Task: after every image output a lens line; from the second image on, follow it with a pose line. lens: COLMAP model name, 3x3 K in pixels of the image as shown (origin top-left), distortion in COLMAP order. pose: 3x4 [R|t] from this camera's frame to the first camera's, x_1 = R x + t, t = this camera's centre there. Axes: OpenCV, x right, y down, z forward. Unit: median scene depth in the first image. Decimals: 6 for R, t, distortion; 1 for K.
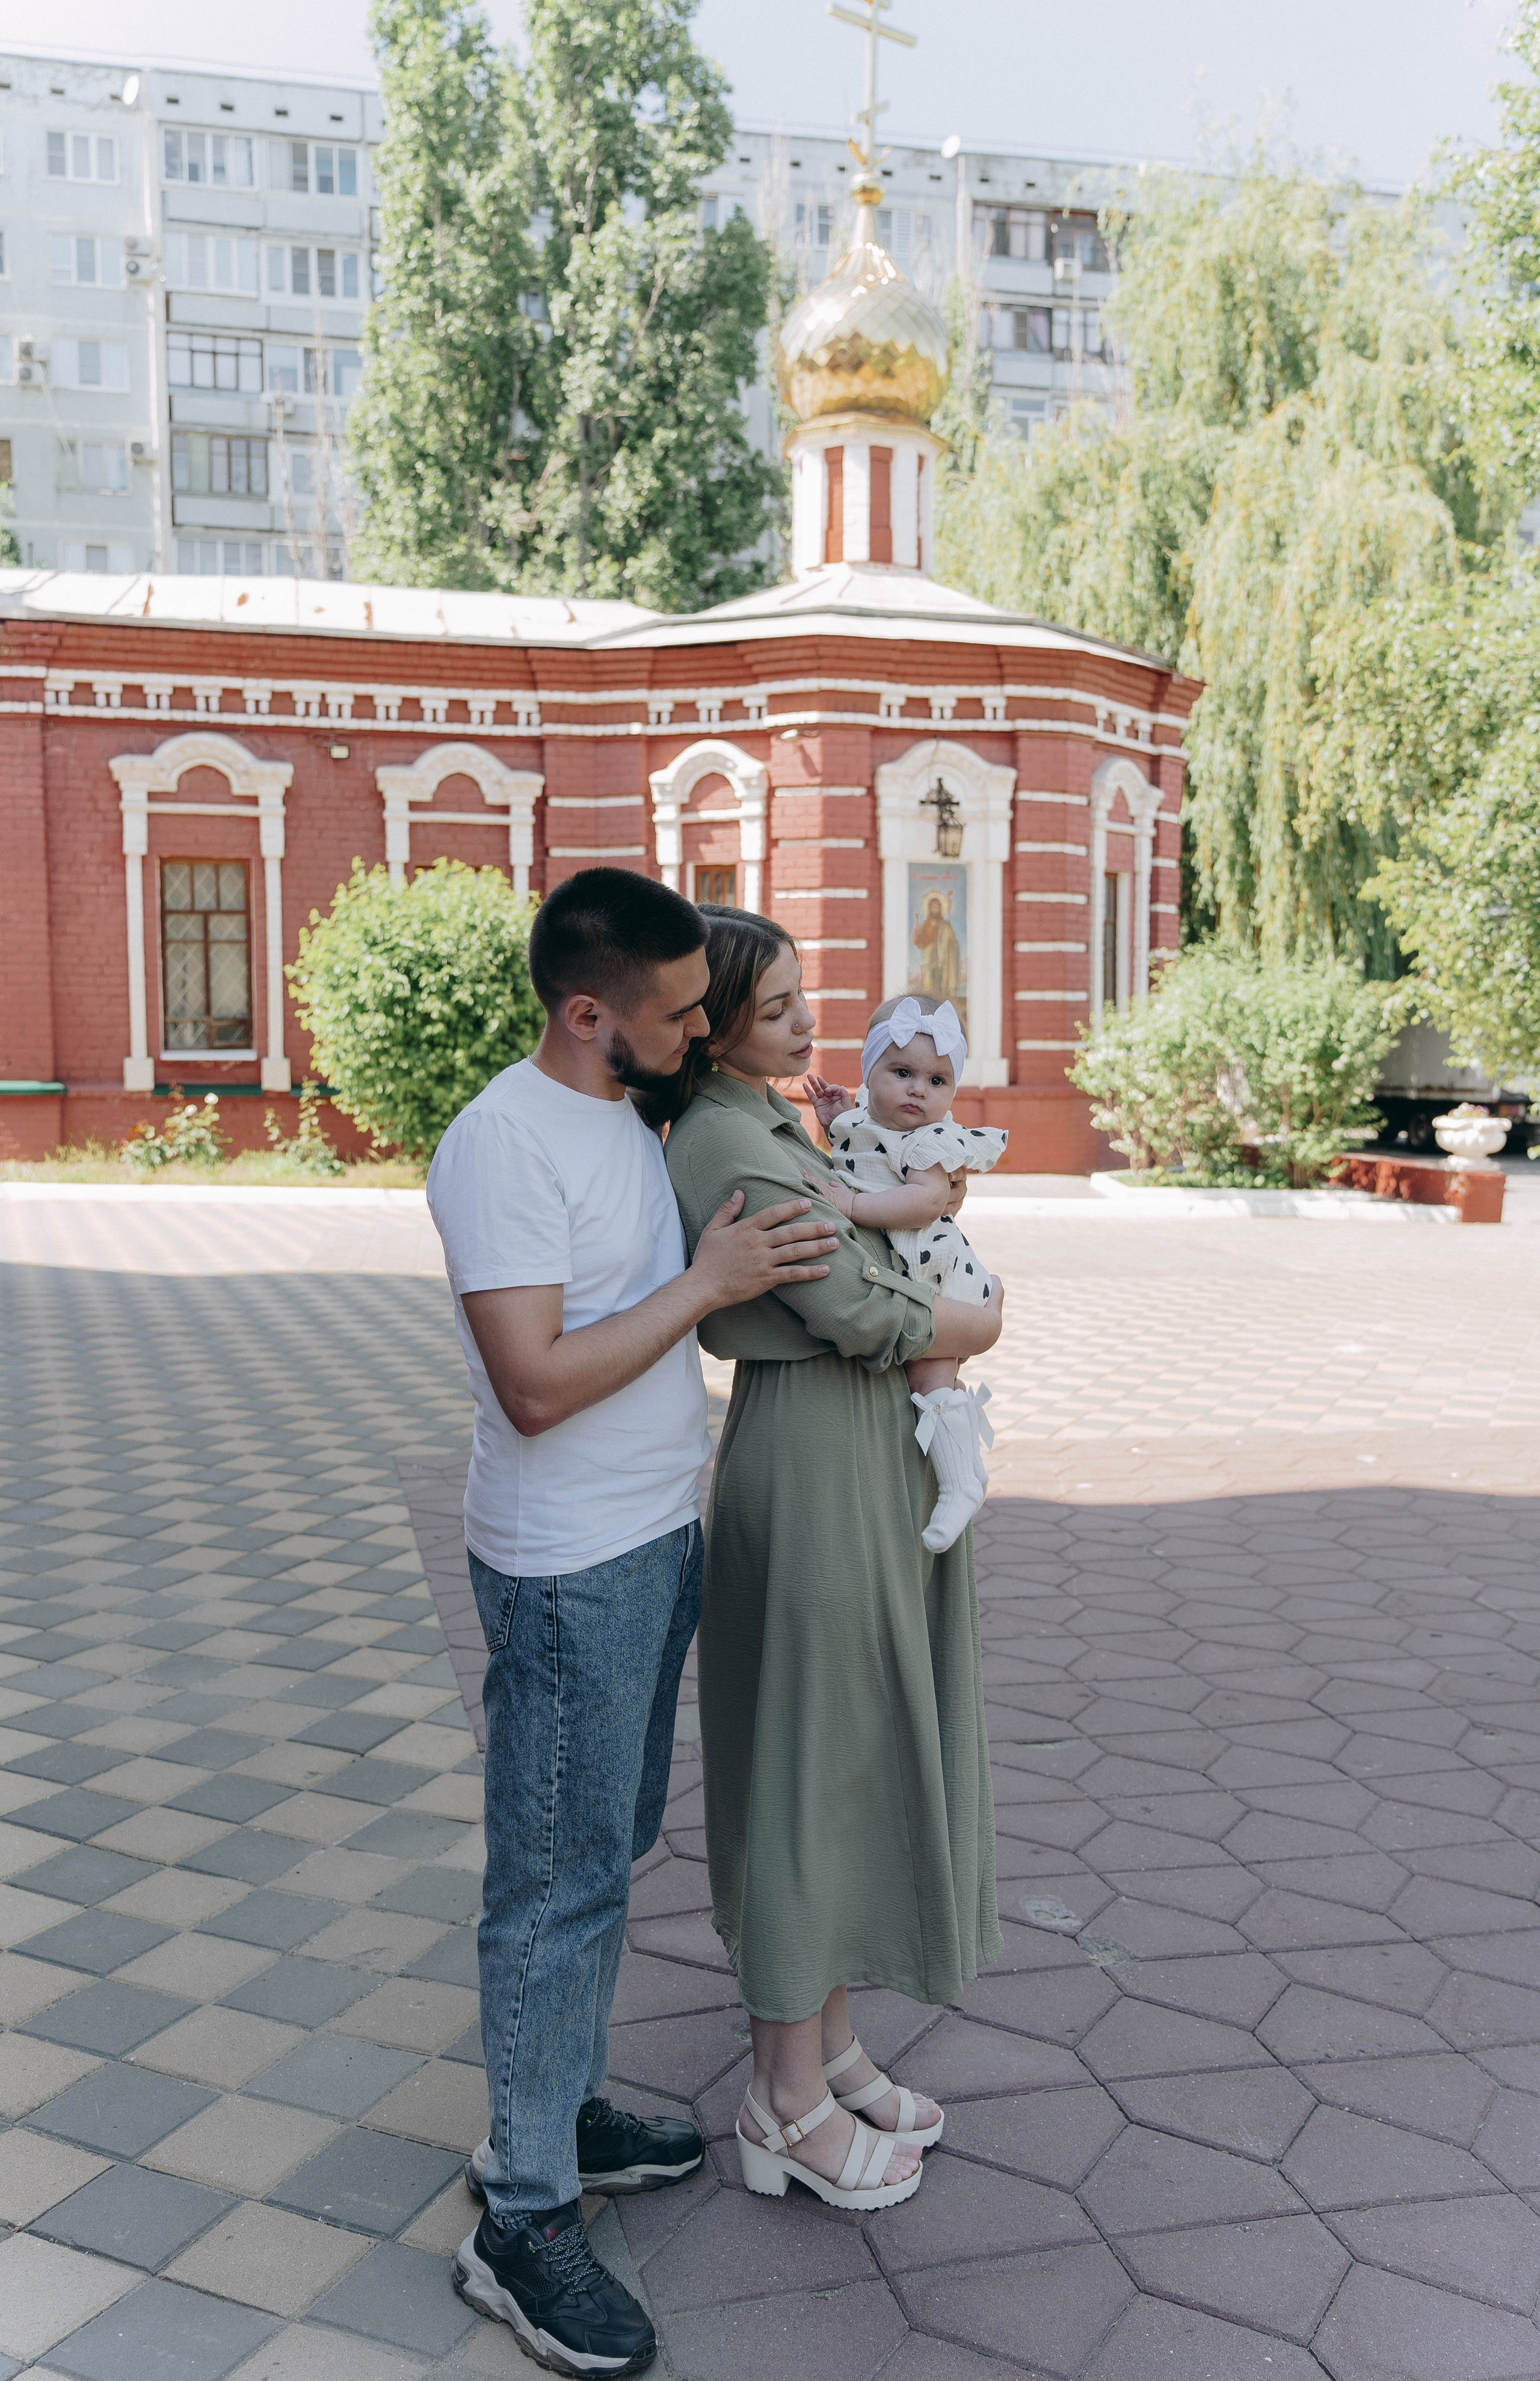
lens RADIAL K [[2078.0, 0, 805.9], [0, 2078.0, 1190.9], [0, 0, 1]] dist [0.038471, -0.005460]
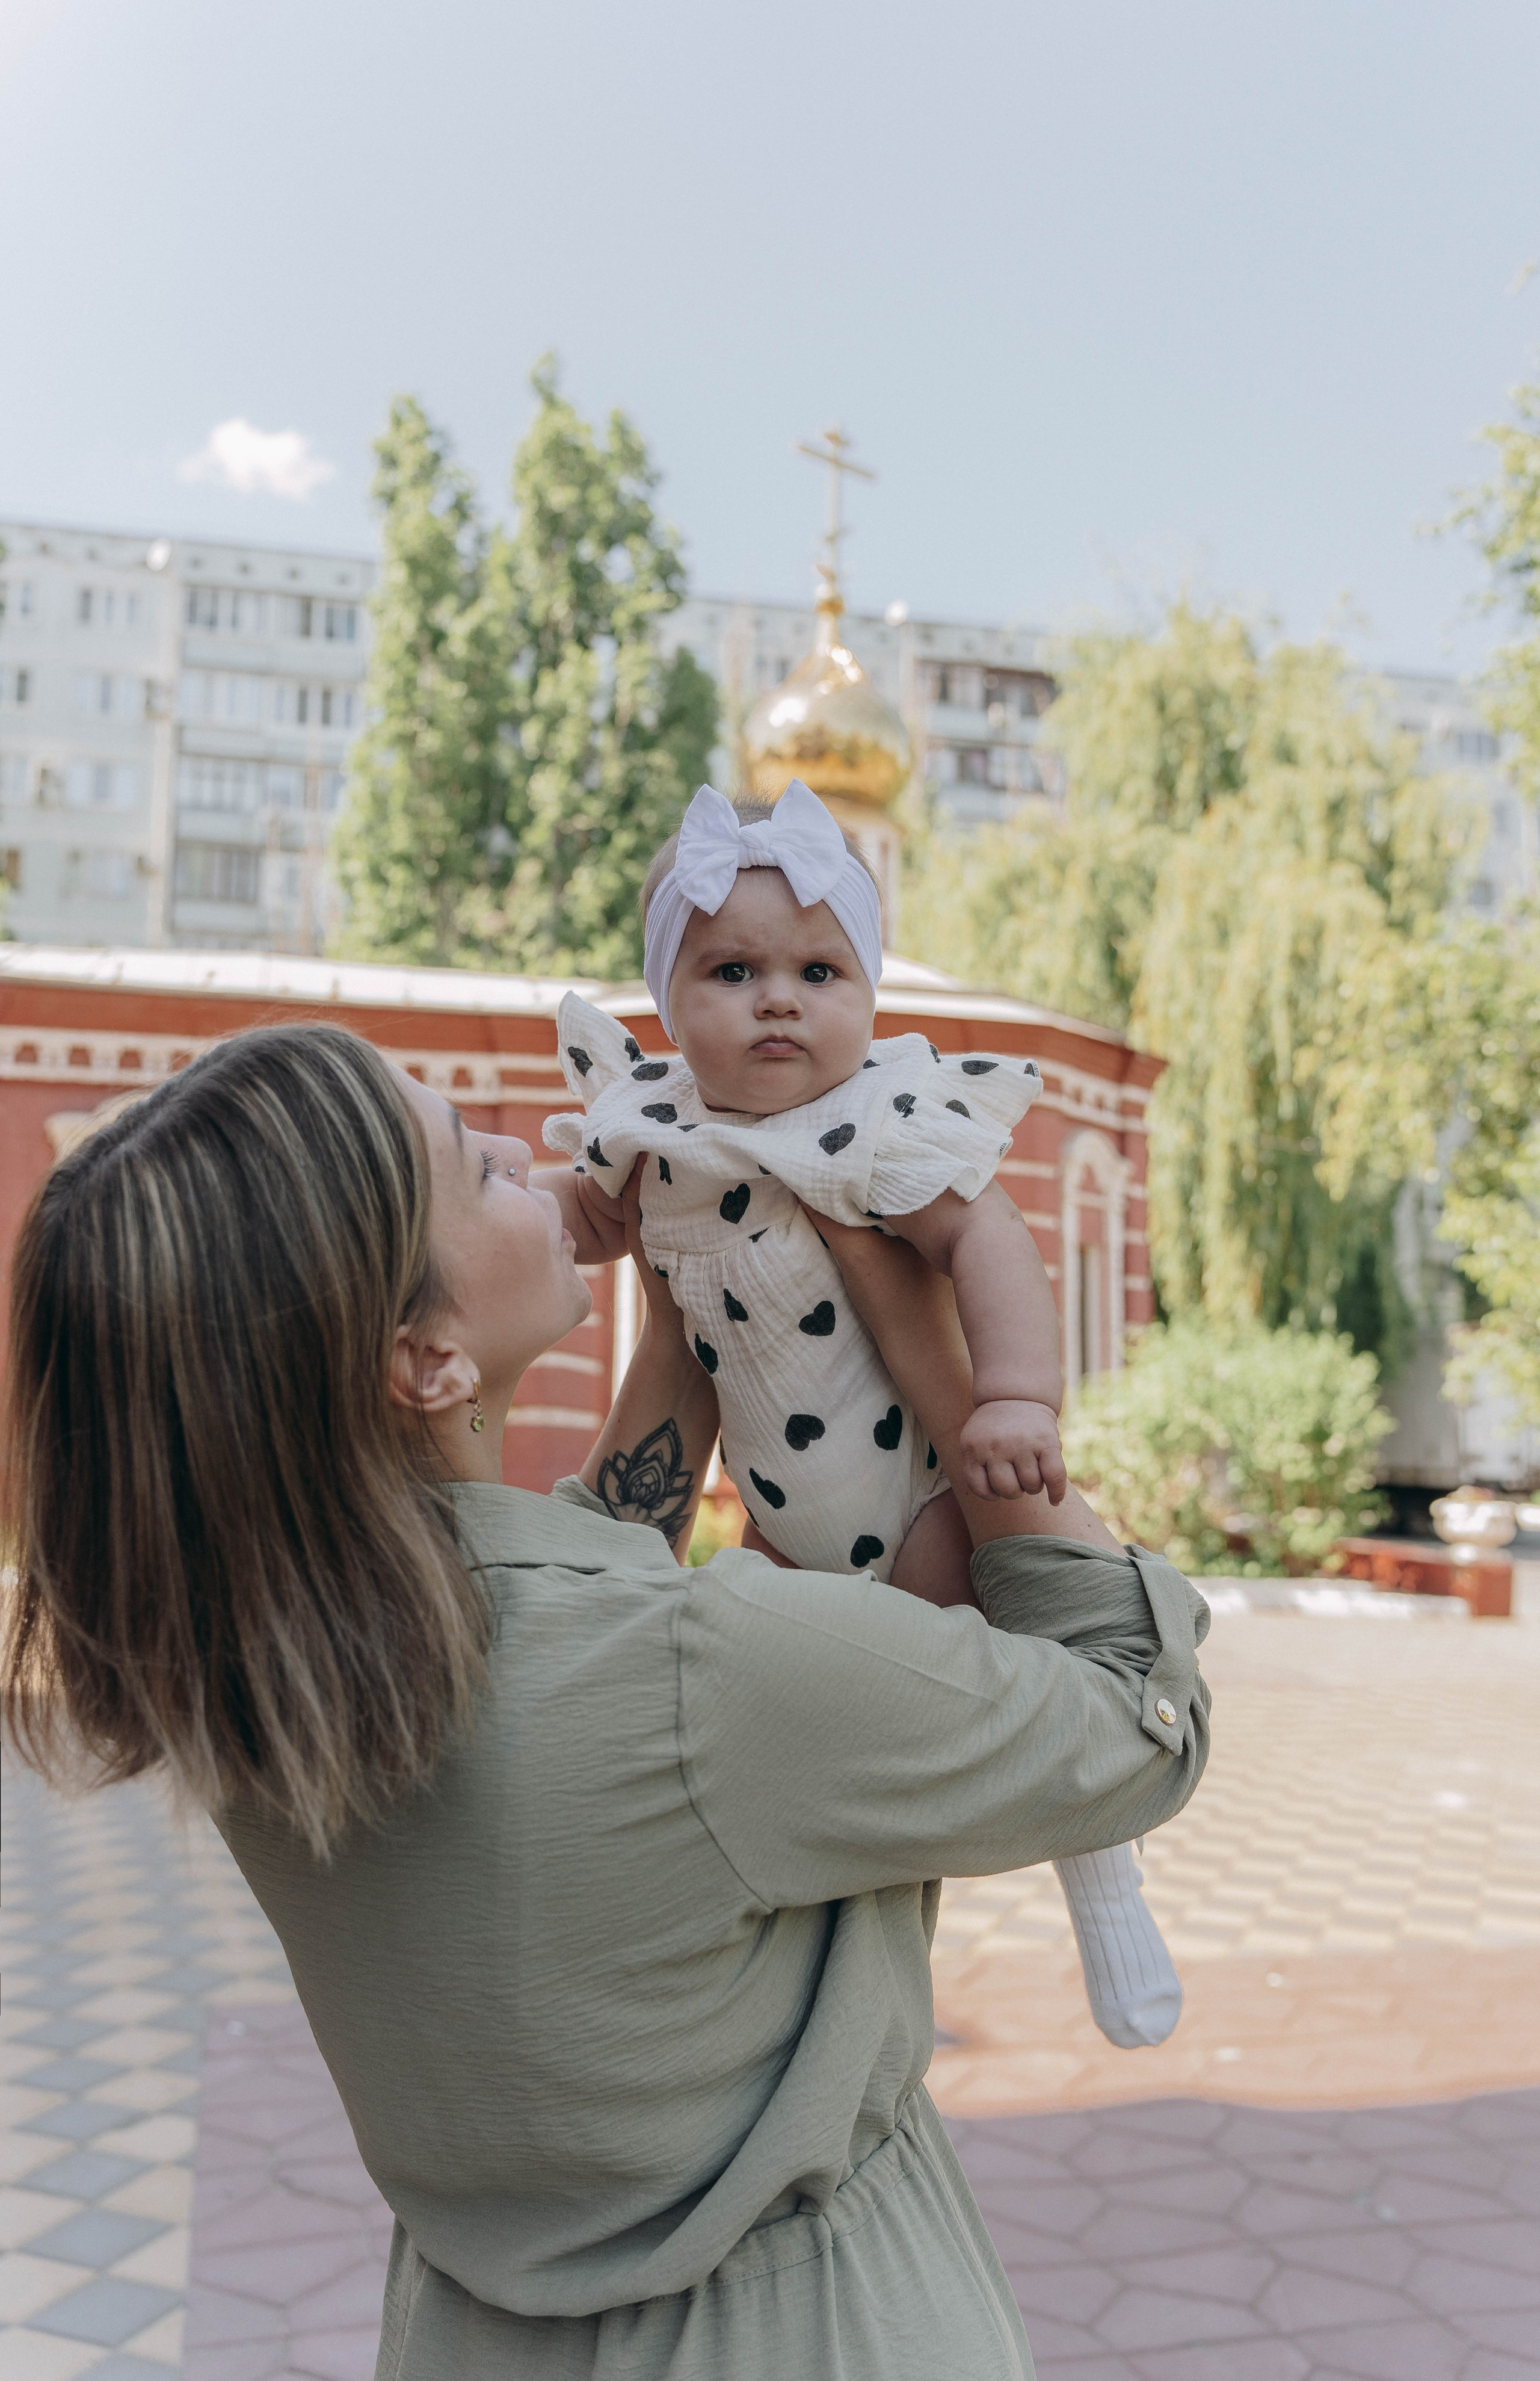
lens RADIAL K [[1928.4, 0, 790.0], [0, 1928.4, 1194.3], [0, 0, 1]] dist [0.003331, 0.008925]
pose [[0.999790, 0.009135, 0.018353, -0.006773], [-0.005571, 0.982604, -0.185628, -0.008789], [-0.019730, 0.185487, 0.982449, 0.118618]]
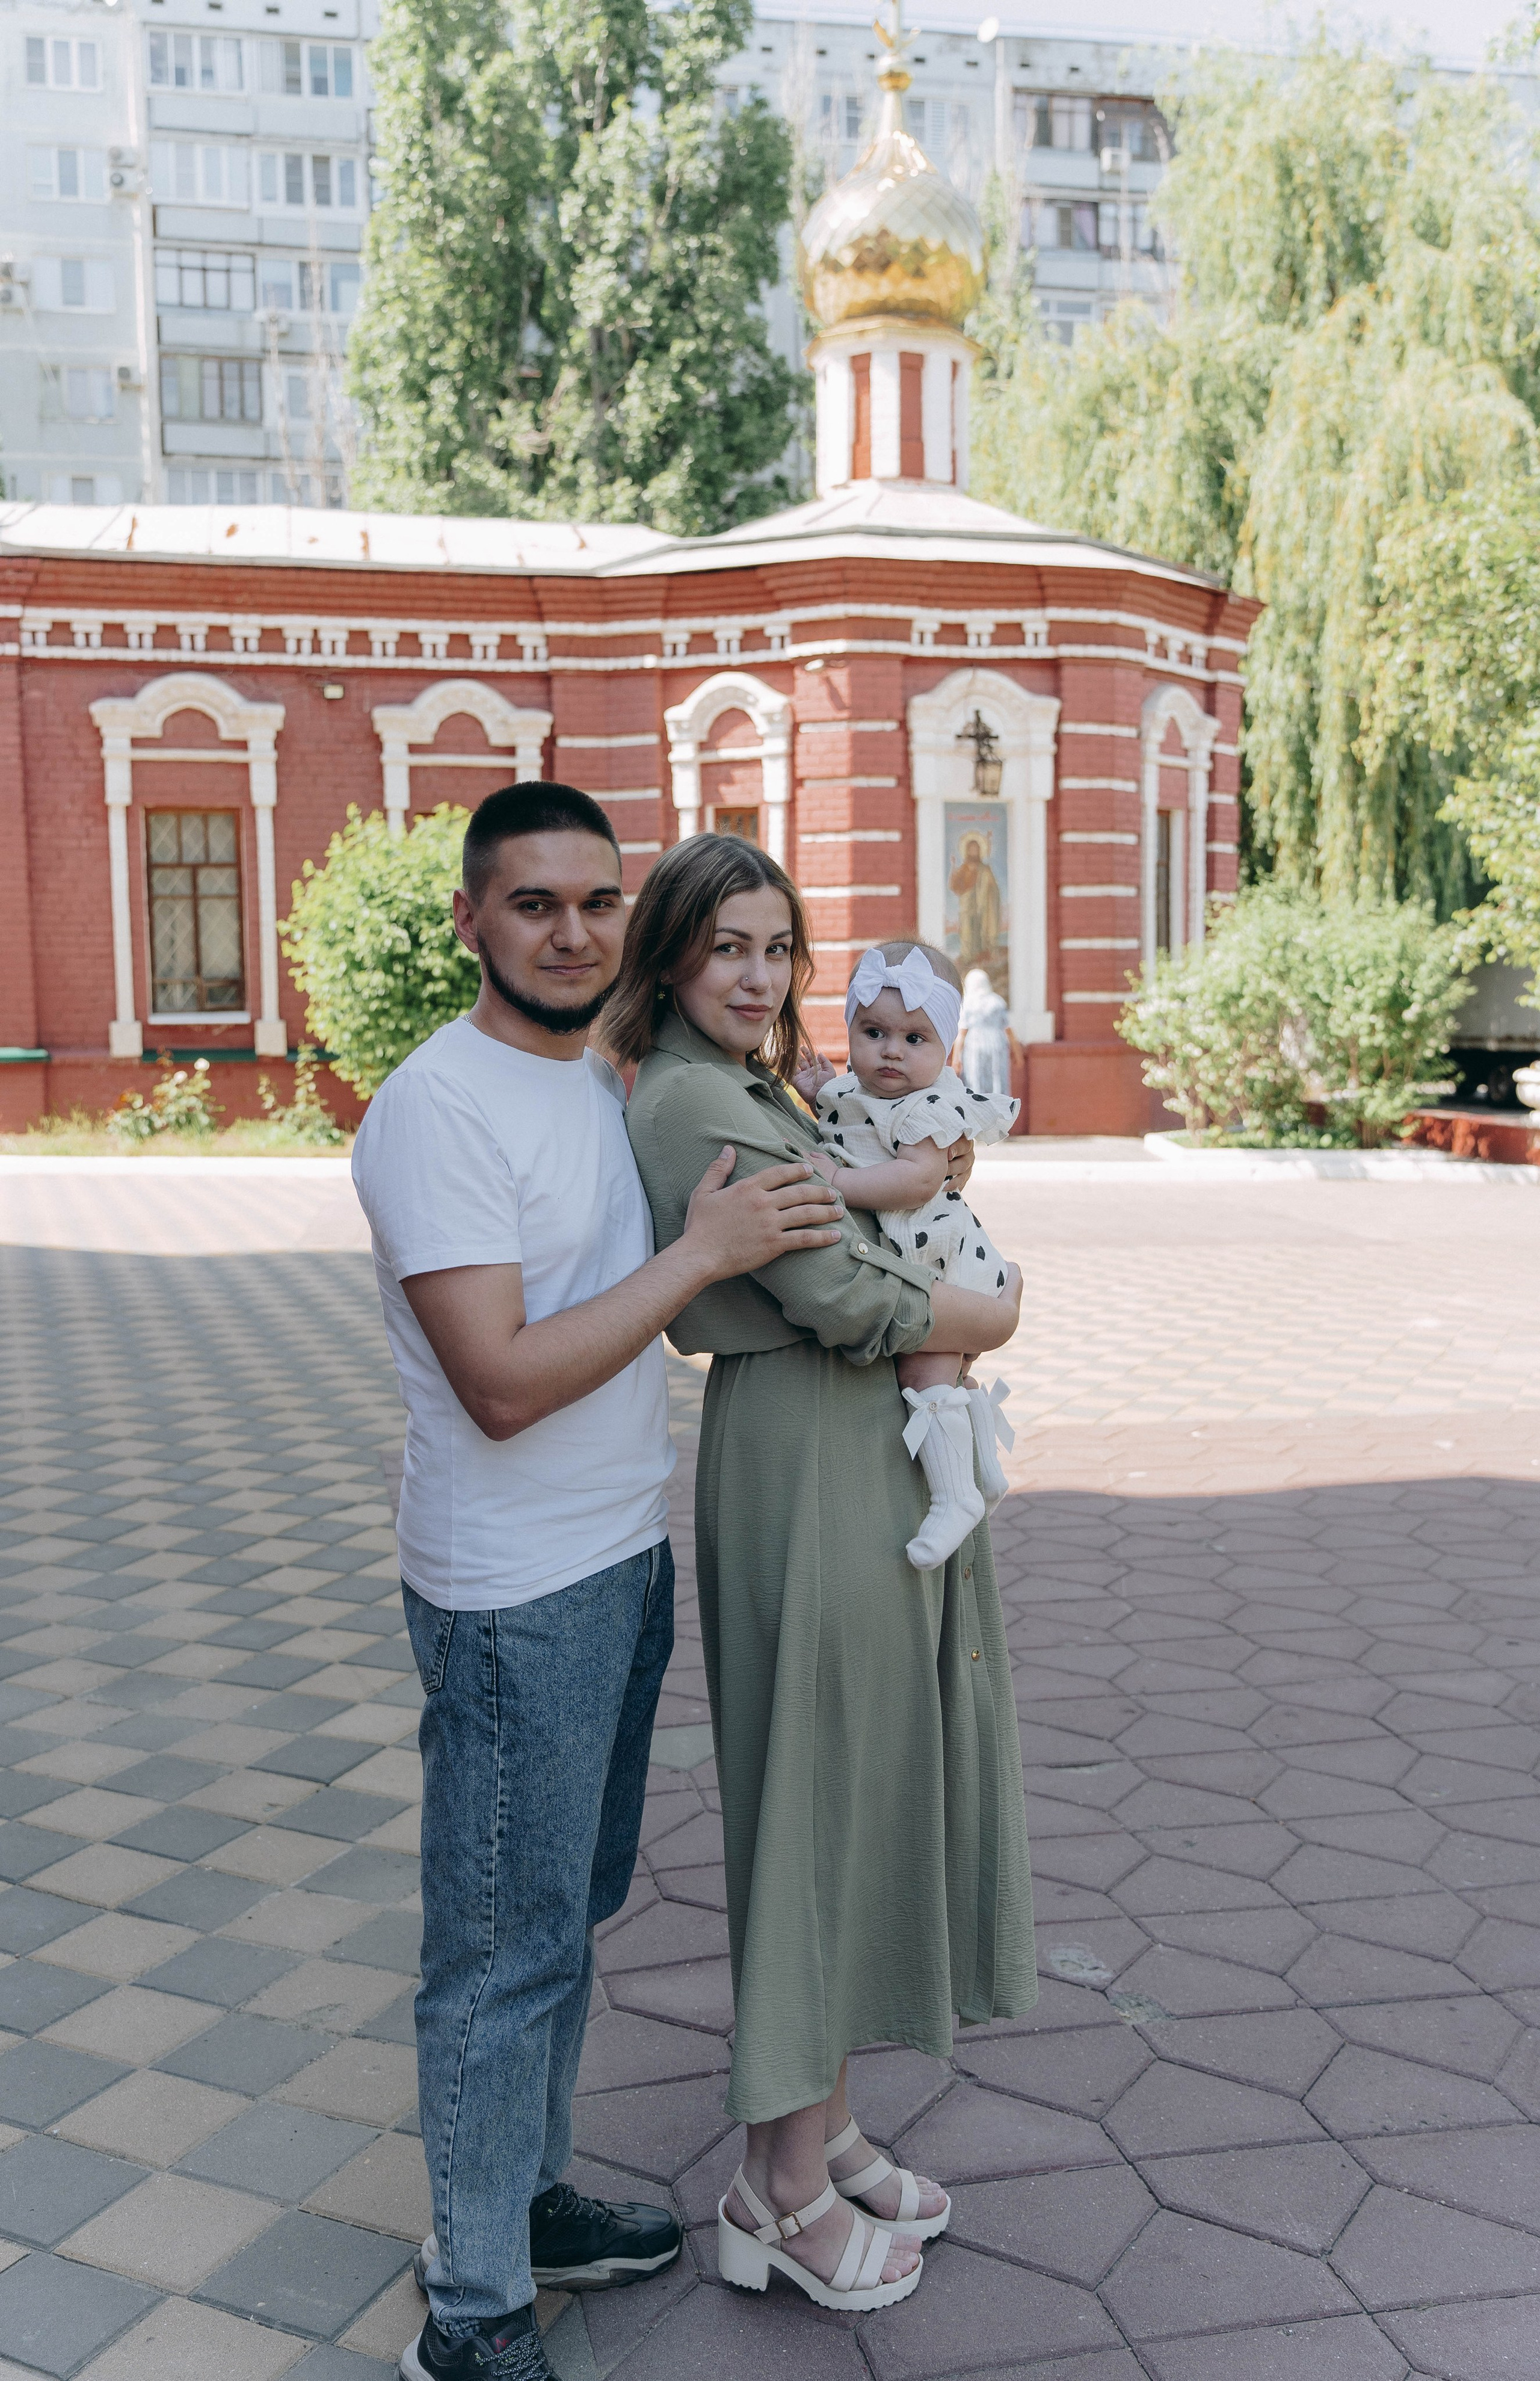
lens RADIAL K [[2204.9, 0, 793.4], [0, 2204.9, 1196.2], [0, 0, 1]] dist [0.029945, -0.014629]
pose [[0.999665, -0.009293, -0.024172, 0.004157], [0.009744, 0.999779, 0.018622, -0.000802], [0.023994, -0.018851, 0.999534, 0.009957]]
